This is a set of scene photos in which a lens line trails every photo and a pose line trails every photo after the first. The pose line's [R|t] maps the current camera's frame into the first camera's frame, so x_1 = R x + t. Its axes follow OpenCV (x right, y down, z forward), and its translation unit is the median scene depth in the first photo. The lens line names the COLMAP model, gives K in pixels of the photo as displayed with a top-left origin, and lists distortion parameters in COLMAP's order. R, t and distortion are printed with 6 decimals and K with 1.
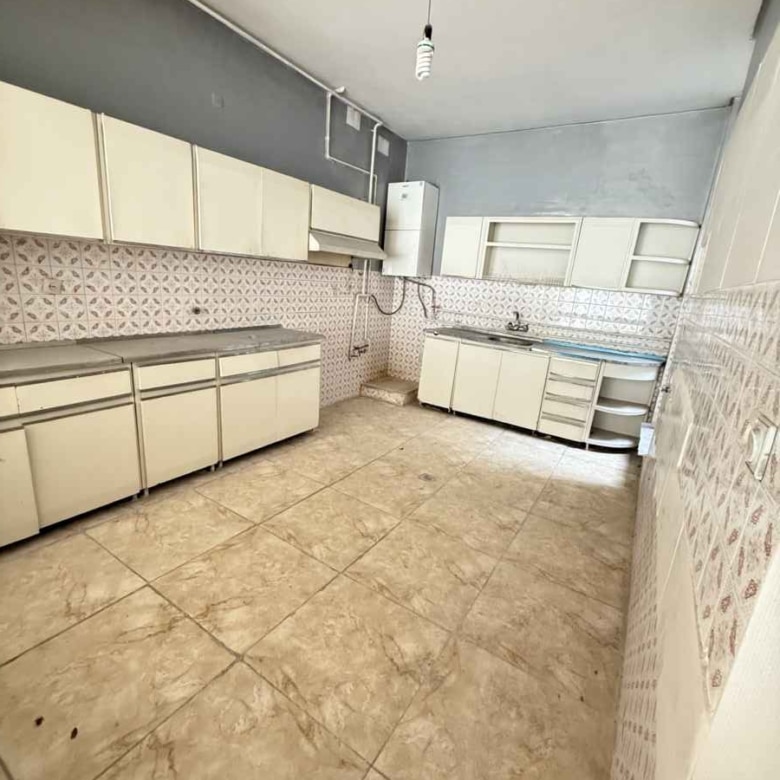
lens RADIAL K [[430.1, 0, 390.0], [0, 430.1, 390.0], [0, 0, 1]] dist [0.000188, 0.000191]
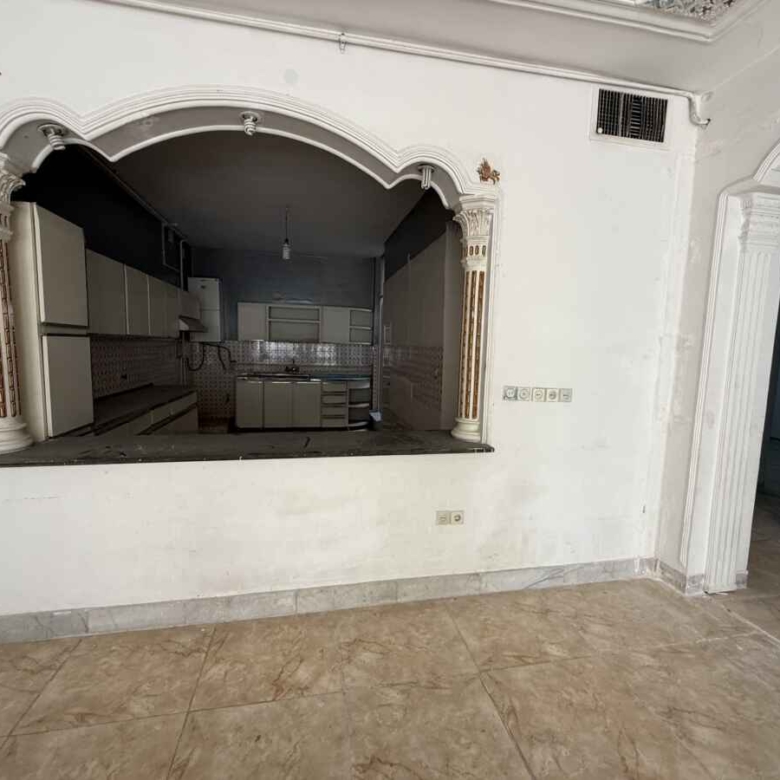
lens RADIAL K [[430.1, 0, 390.0], [0, 430.1, 390.0], [0, 0, 1]] dist [0.000188, 0.000191]
pose [[0.711413, -0.133609, 0.689956, -0.611475], [0.209383, 0.977472, -0.026609, 0.054478], [-0.670857, 0.163396, 0.723362, -0.430578]]
